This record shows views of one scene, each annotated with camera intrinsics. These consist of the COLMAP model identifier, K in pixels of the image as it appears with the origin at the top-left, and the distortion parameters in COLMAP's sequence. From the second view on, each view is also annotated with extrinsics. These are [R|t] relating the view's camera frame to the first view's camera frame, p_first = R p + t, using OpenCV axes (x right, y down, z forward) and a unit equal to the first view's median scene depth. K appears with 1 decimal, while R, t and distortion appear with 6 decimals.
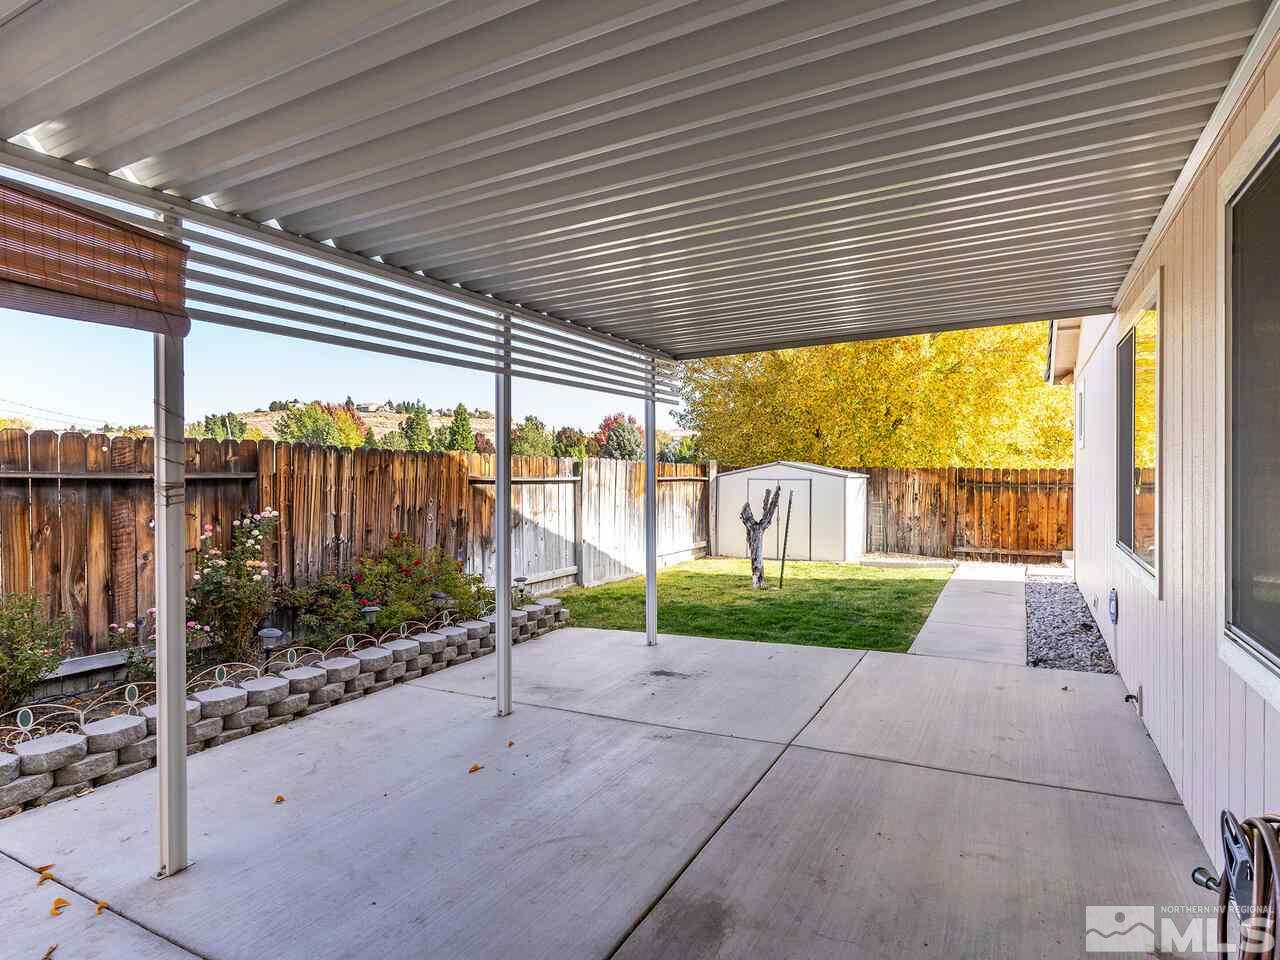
lens RADIAL K [[731.4, 0, 640.0], [0, 731.4, 480.0], [0, 0, 1]] dist [0.001553, 0.000705]
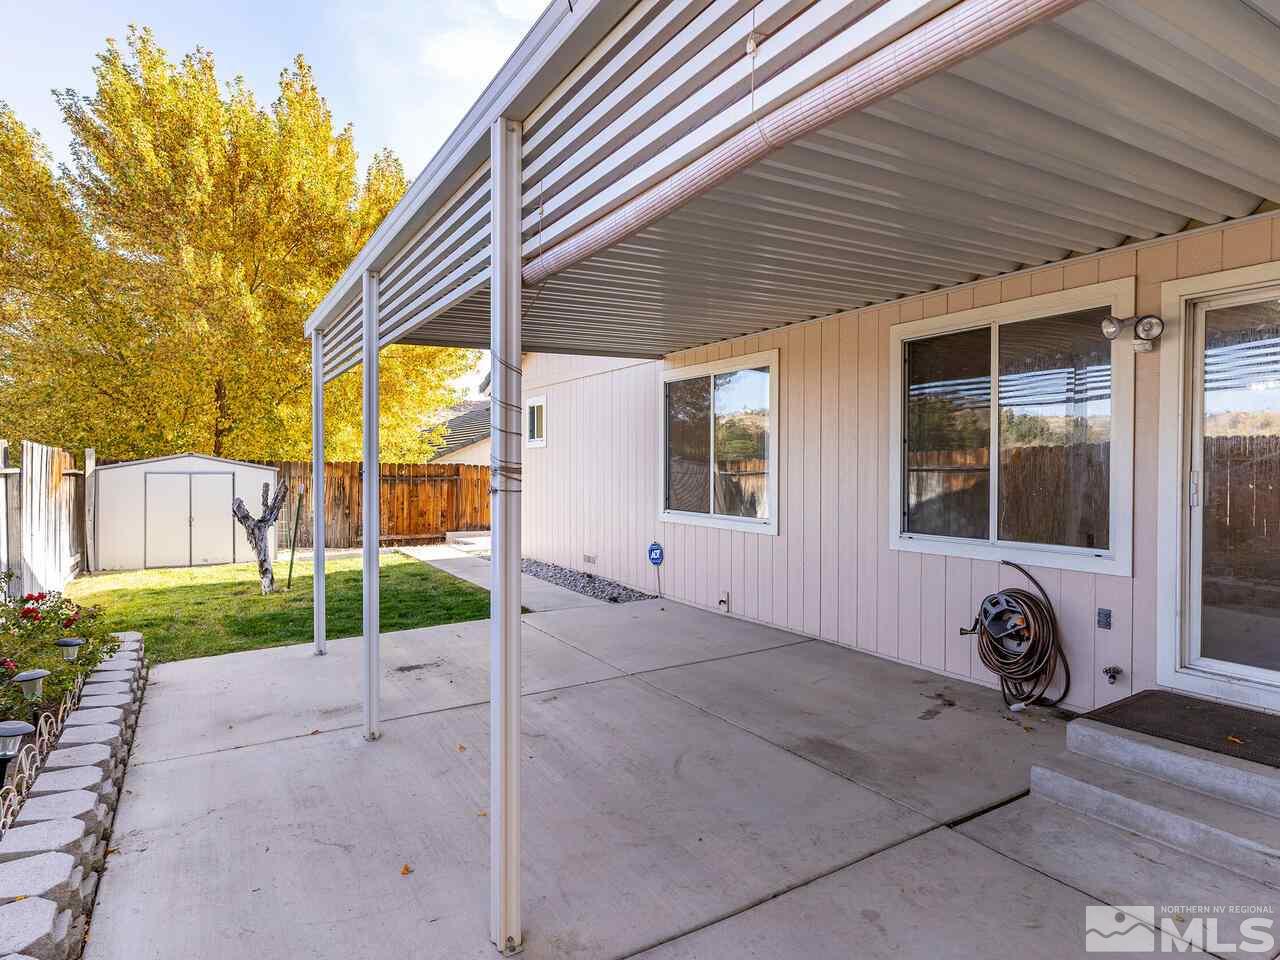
lens RADIAL K [[731.4, 0, 640.0], [0, 731.4, 480.0], [0, 0, 1]] dist [0.001553, 0.000705]
pose [[0.522848, -0.009238, 0.852376, -0.366503], [0.004935, 0.999957, 0.007810, 0.003927], [-0.852411, 0.000123, 0.522872, 0.129928]]
